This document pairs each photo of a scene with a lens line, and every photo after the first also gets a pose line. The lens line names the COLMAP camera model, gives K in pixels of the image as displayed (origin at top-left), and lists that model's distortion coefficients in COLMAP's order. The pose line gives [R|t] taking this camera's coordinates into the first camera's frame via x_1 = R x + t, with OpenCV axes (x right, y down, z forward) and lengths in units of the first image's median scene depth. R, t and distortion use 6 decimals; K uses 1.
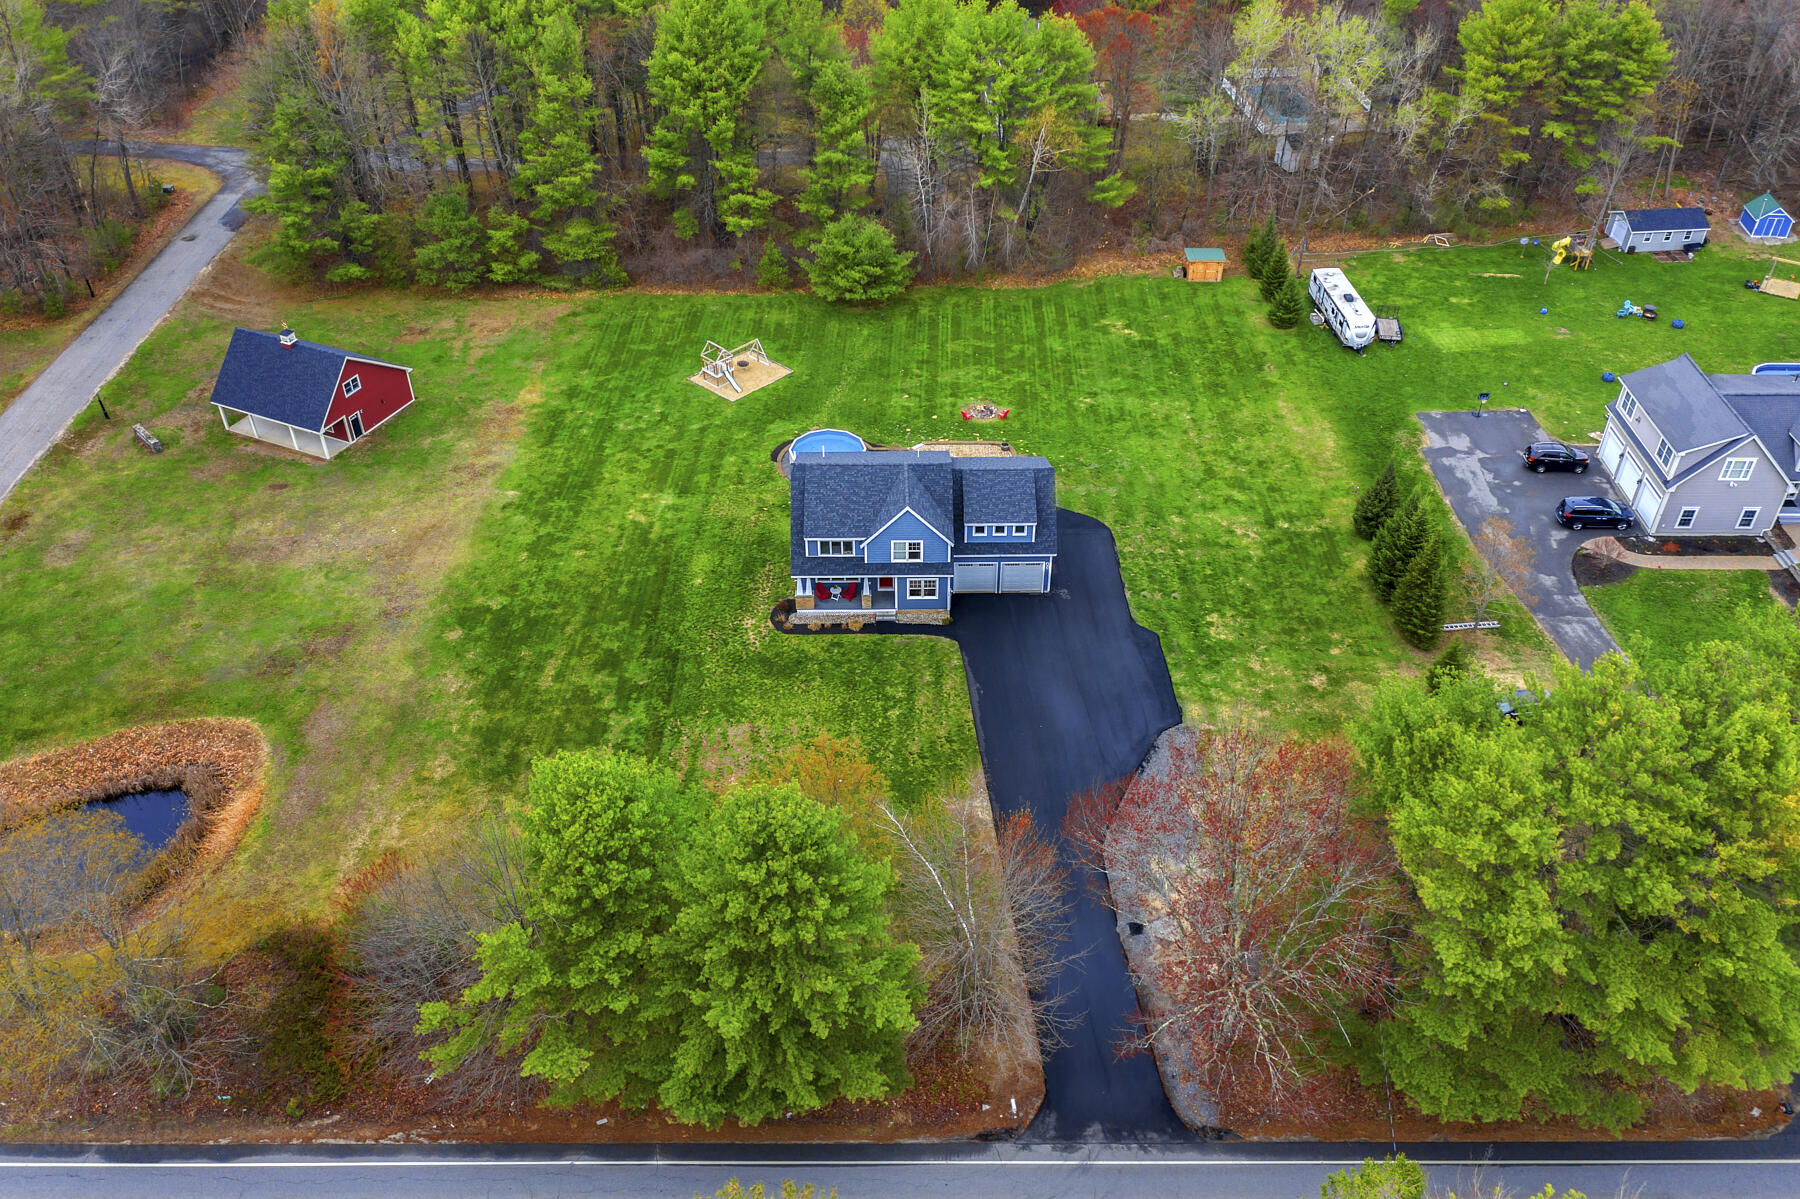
lens RADIAL K [[1429.8, 0, 893.7], [0, 1429.8, 601.5], [0, 0, 1]] dist [0.002033, 0.005777]
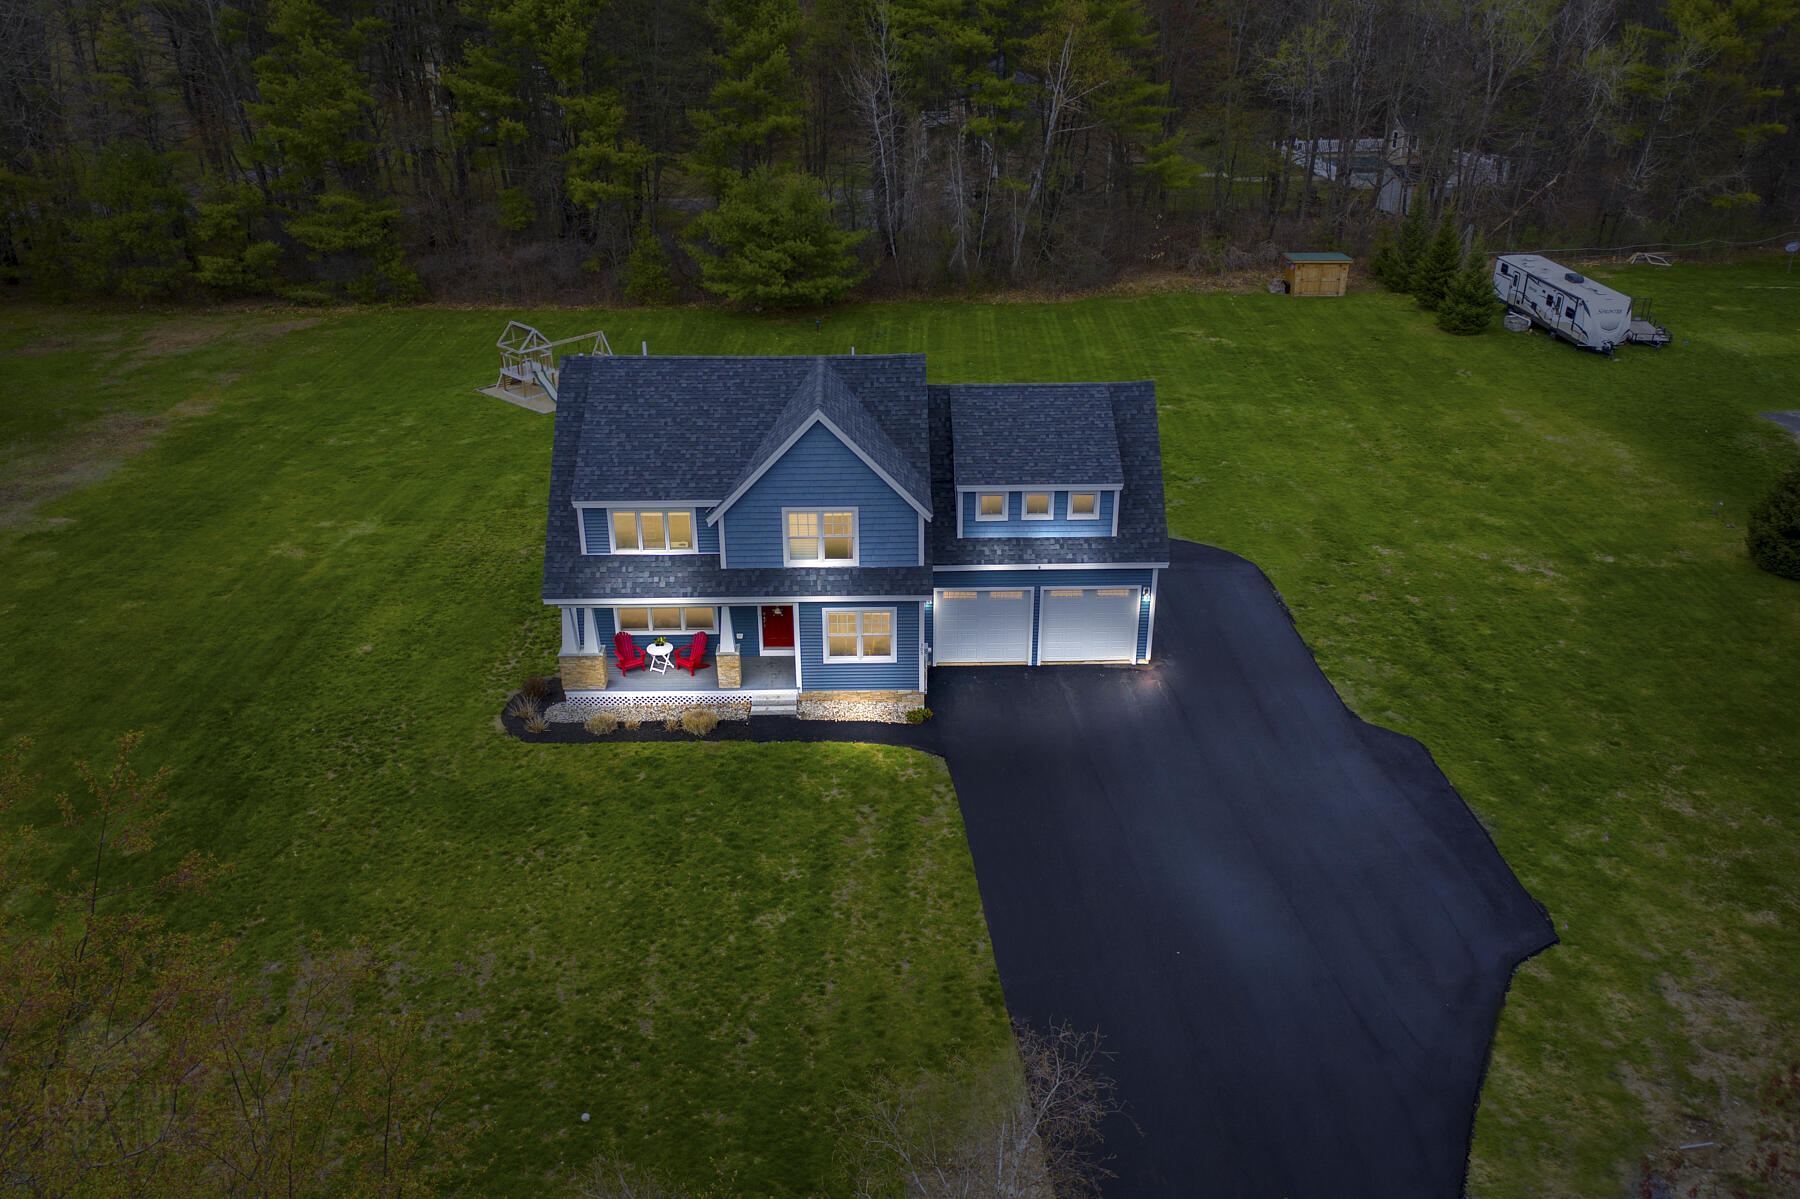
lens RADIAL K [[1423.9, 0, 900.0], [0, 1423.9, 599.5], [0, 0, 1]] dist [-0.004771, 0.004943]
pose [[0.999890, -0.002540, 0.014637, 0.022968], [0.005714, 0.975239, -0.221080, 0.065243], [-0.013713, 0.221139, 0.975146, 0.518389]]
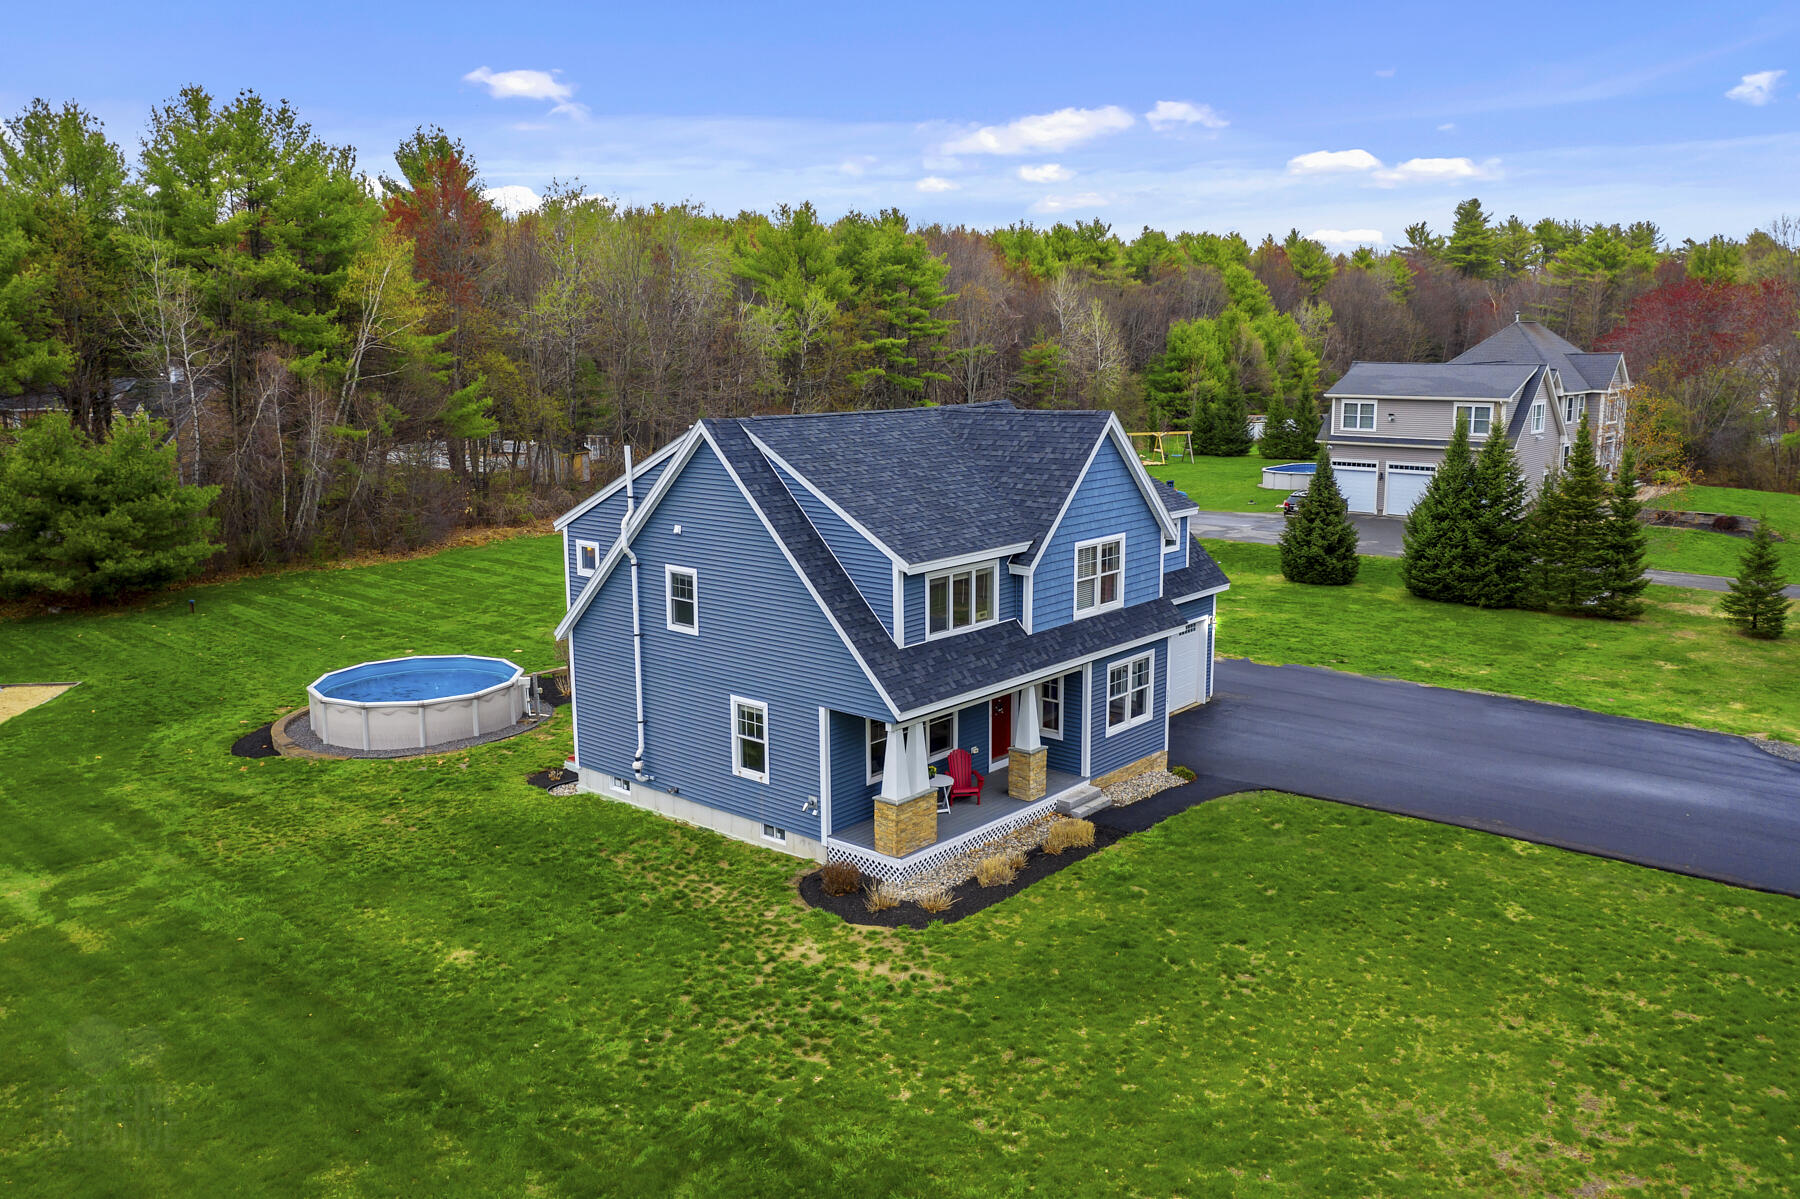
lens RADIAL K [[1434.3, 0, 897.1], [0, 1434.3, 568.4], [0, 0, 1]] dist [-0.005188, 0.000605]
pose [[0.652169, -0.117040, 0.748984, -0.248906], [0.471030, 0.836701, -0.279396, 0.033251], [-0.593976, 0.535008, 0.600799, 0.709310]]
